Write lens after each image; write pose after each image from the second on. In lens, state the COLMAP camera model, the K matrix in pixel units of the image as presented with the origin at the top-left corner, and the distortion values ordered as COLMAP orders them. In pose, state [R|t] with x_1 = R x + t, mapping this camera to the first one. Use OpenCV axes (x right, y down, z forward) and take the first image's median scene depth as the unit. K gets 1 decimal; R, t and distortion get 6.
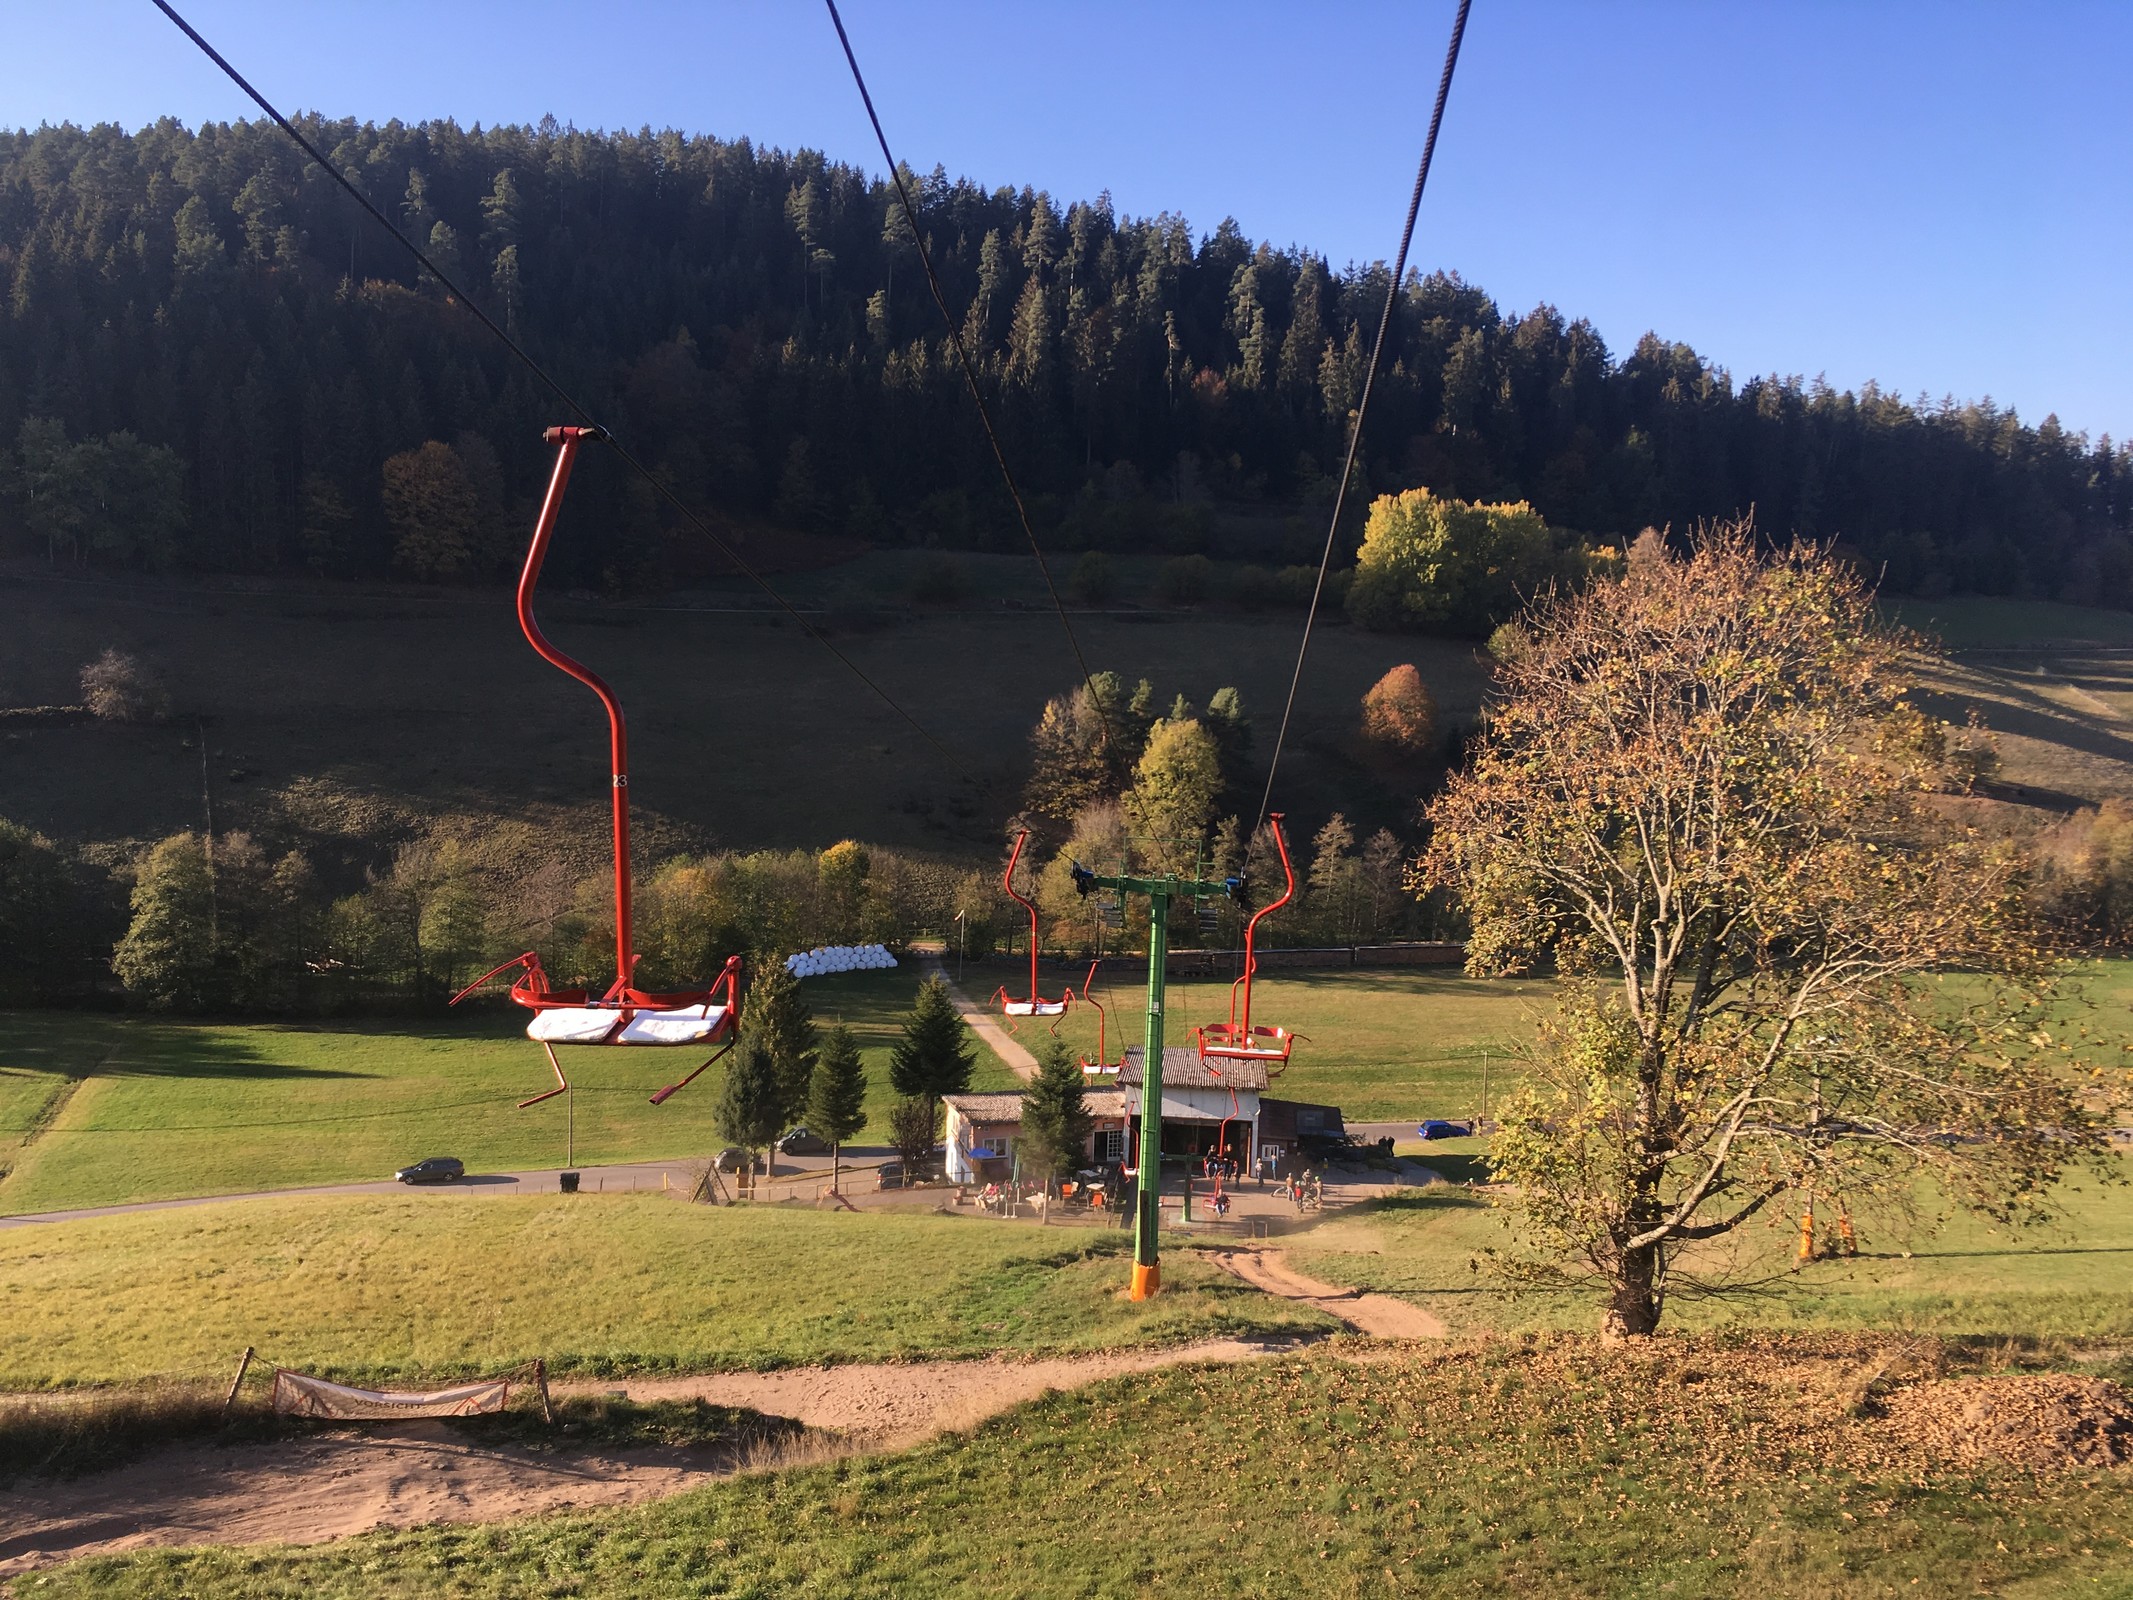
lens RADIAL K [[1792.3, 0, 1050.2], [0, 1792.3, 815.7], [0, 0, 1]] dist [0.088176, -0.124544]
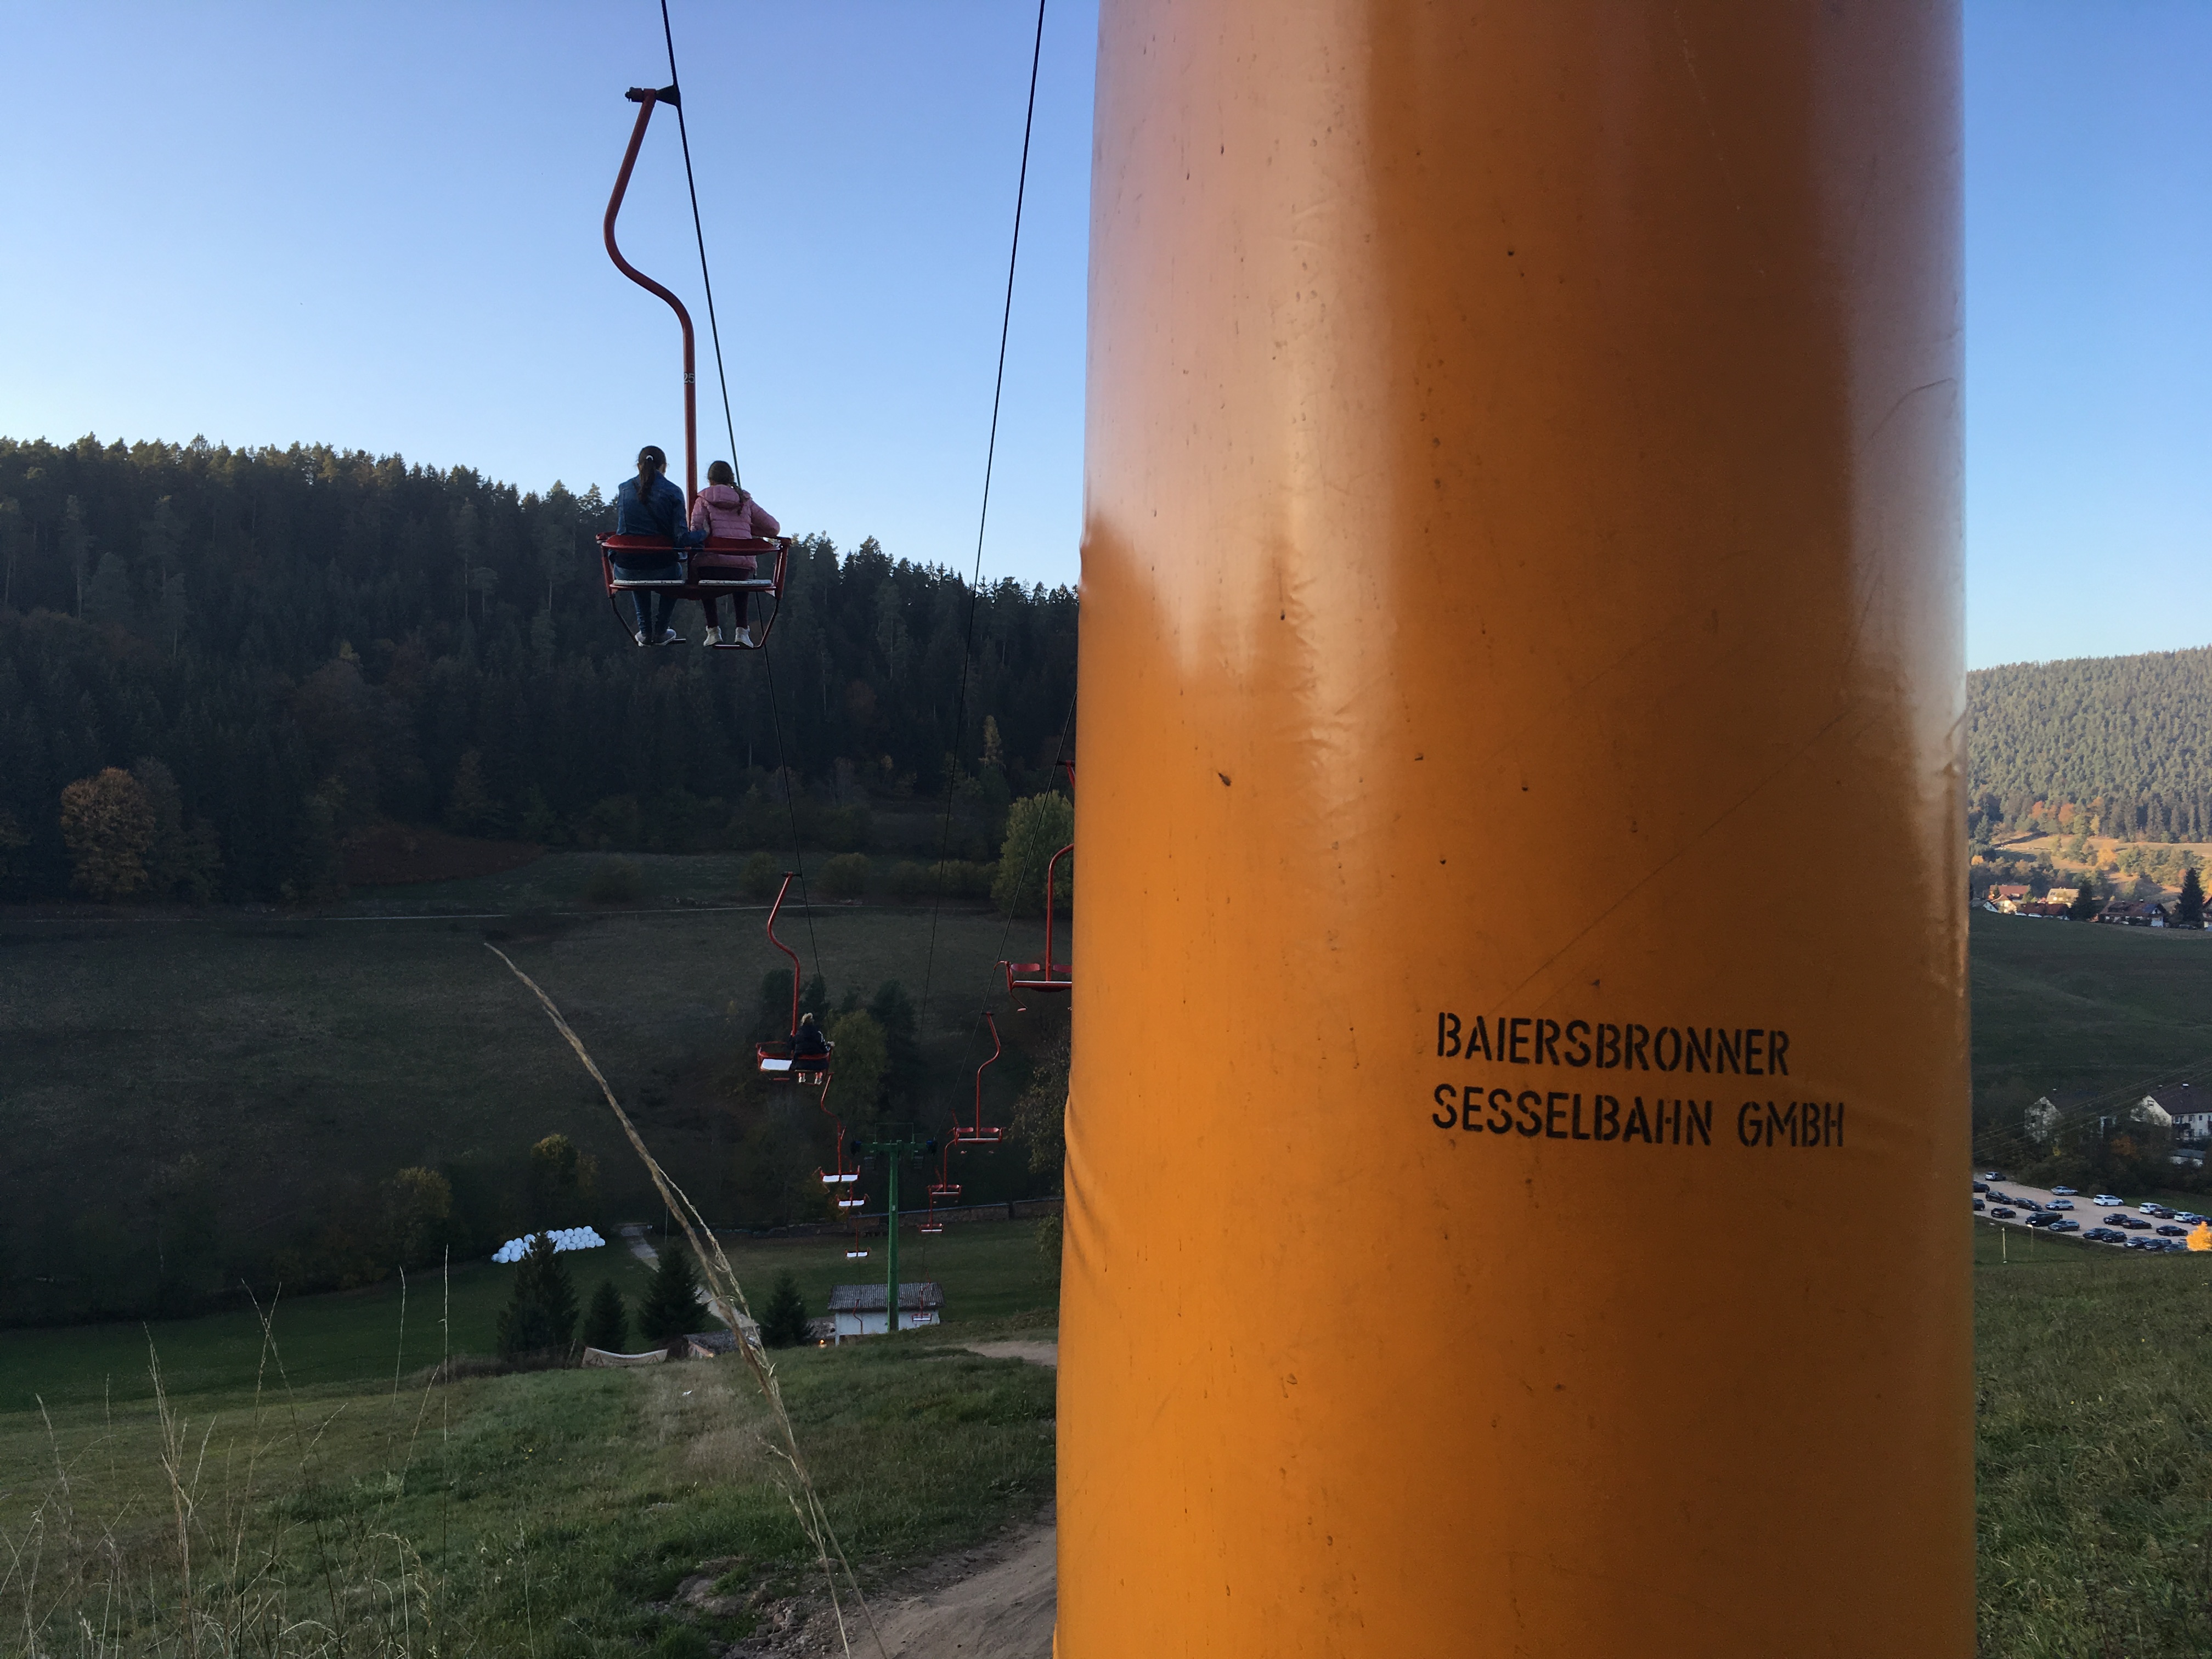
lens RADIAL K [[1858.7, 0, 1089.1], [0, 1858.7, 845.7], [0, 0, 1]] dist [0.088176, -0.124544]
pose [[0.977187, -0.020909, 0.211347, -0.018715], [0.047647, 0.991358, -0.122225, -0.003106], [-0.206965, 0.129507, 0.969739, -0.127340]]
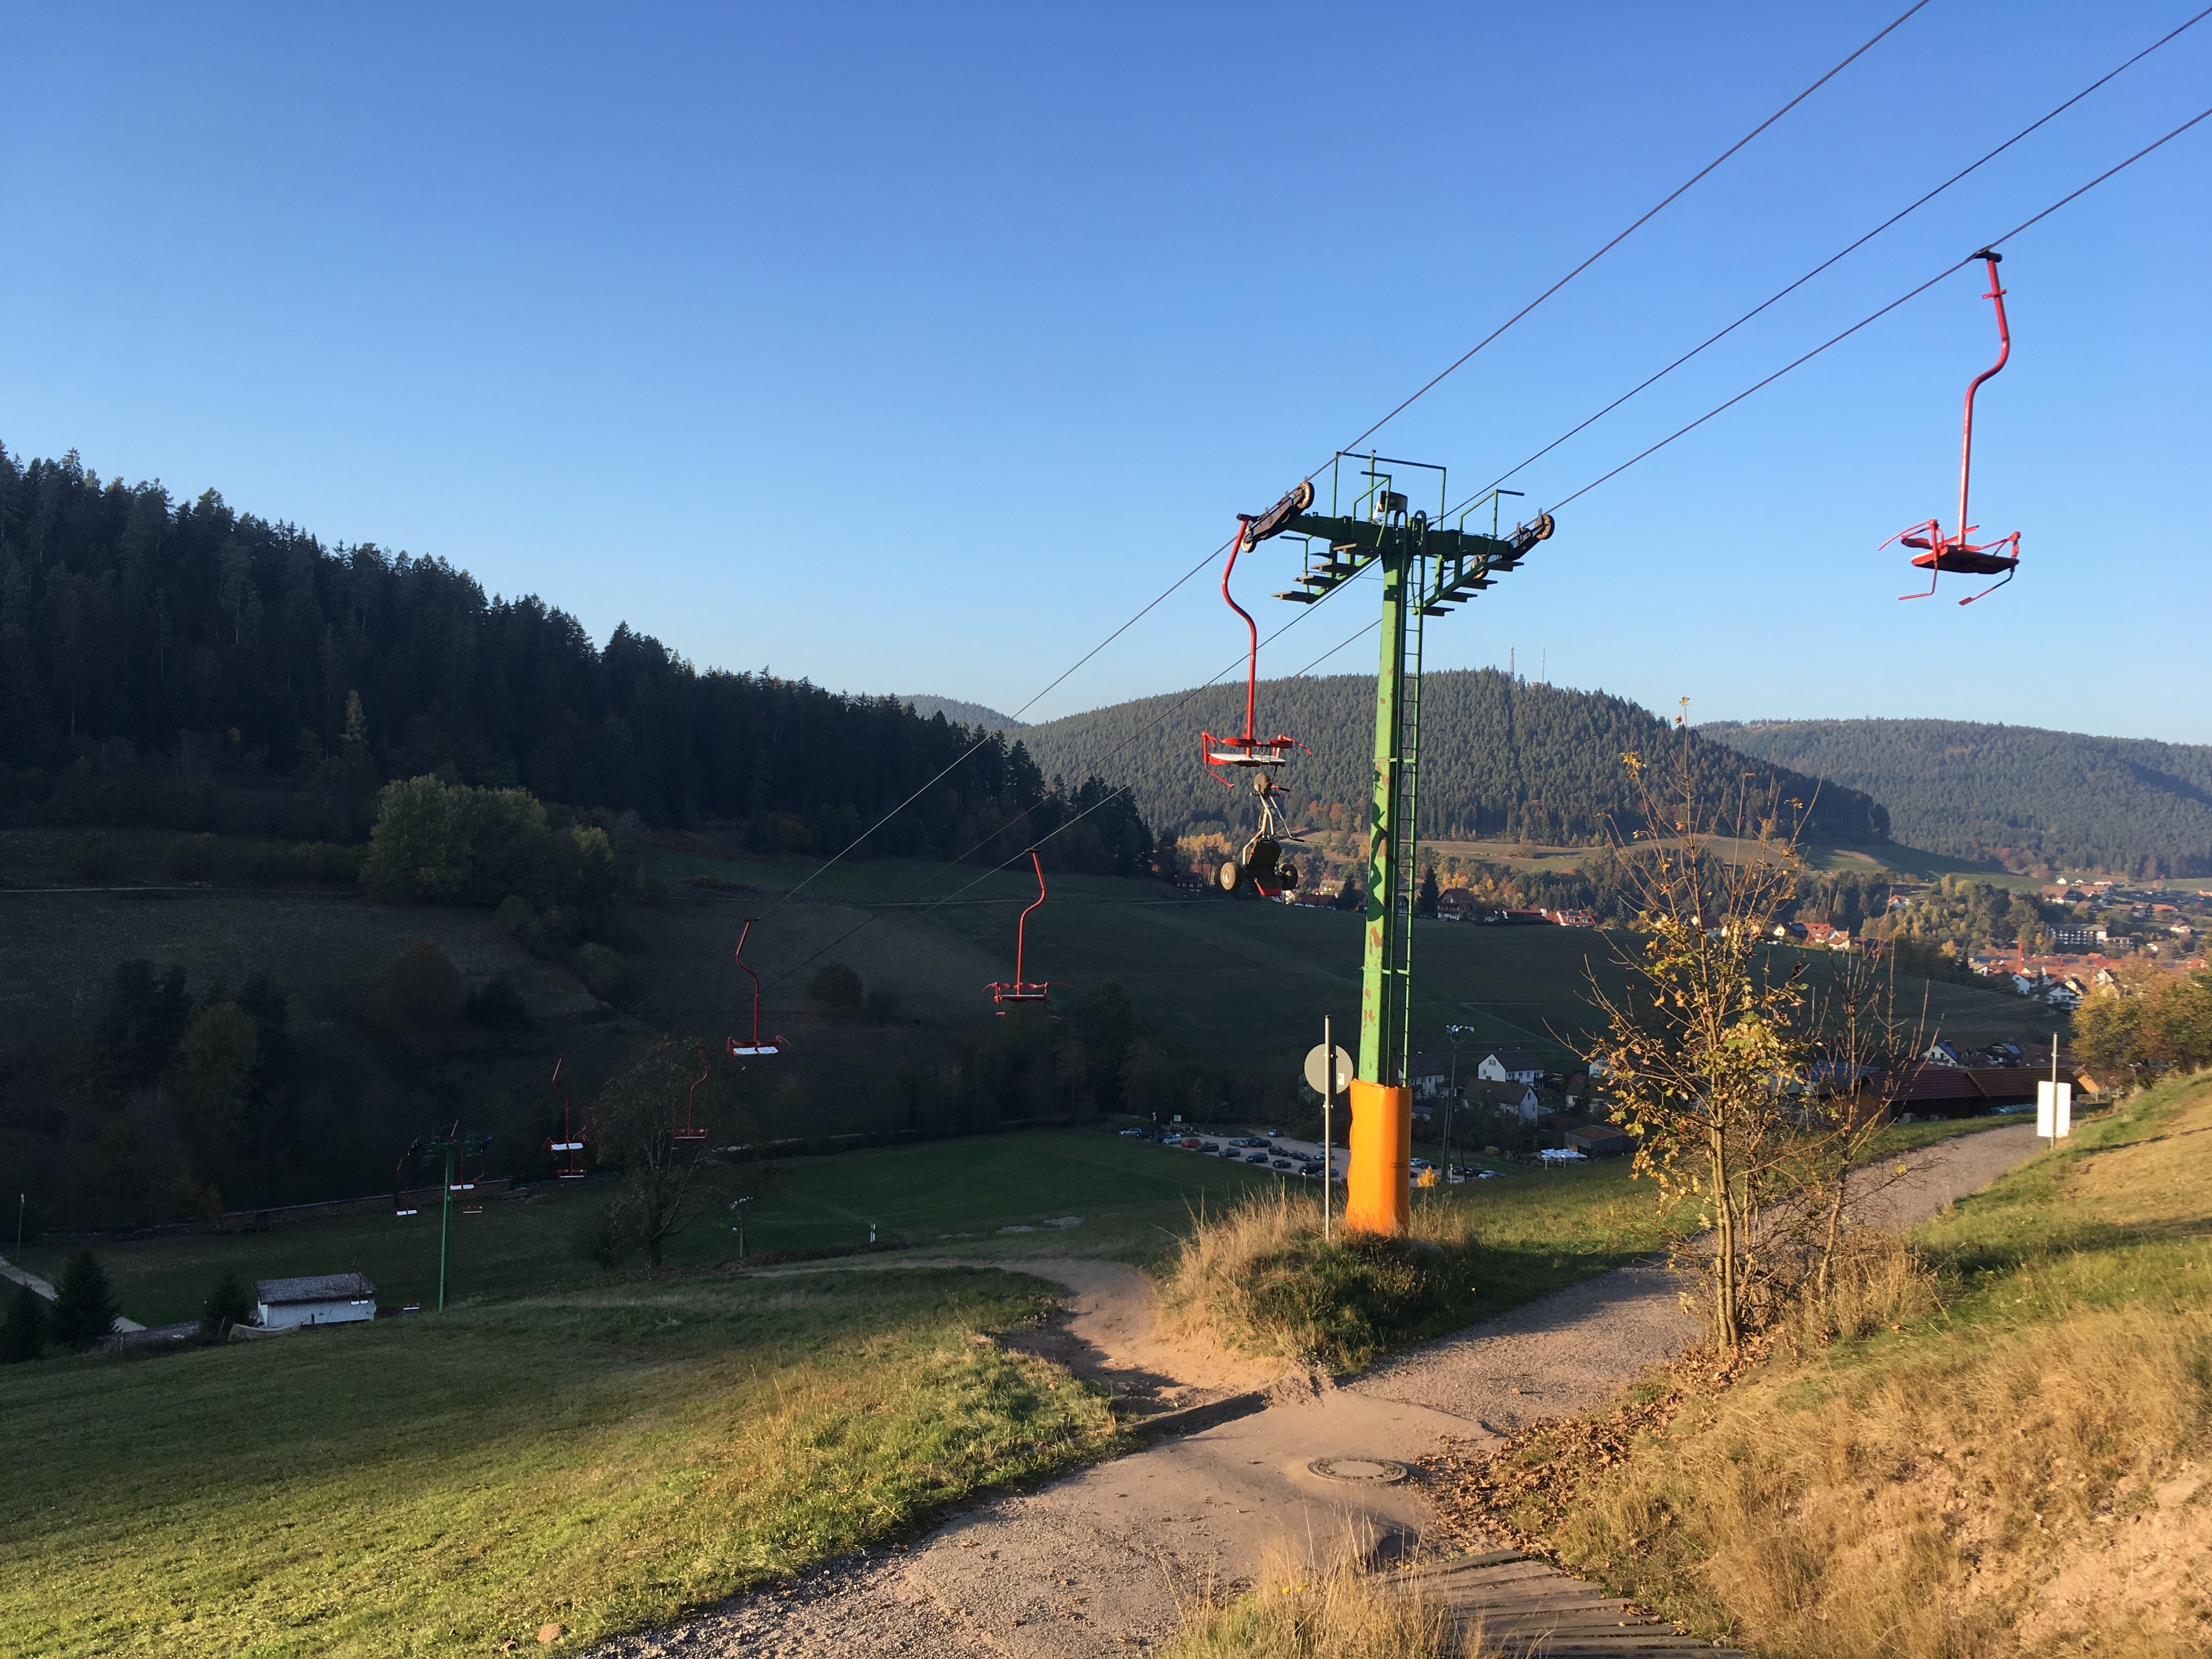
lens RADIAL K [[1858.7, 0, 1089.1], [0, 1858.7, 845.7], [0, 0, 1]] dist [0.088176, -0.124544]
pose [[0.847403, -0.000869, 0.530949, -0.060804], [0.058143, 0.994136, -0.091171, -0.008110], [-0.527756, 0.108129, 0.842485, -0.176042]]
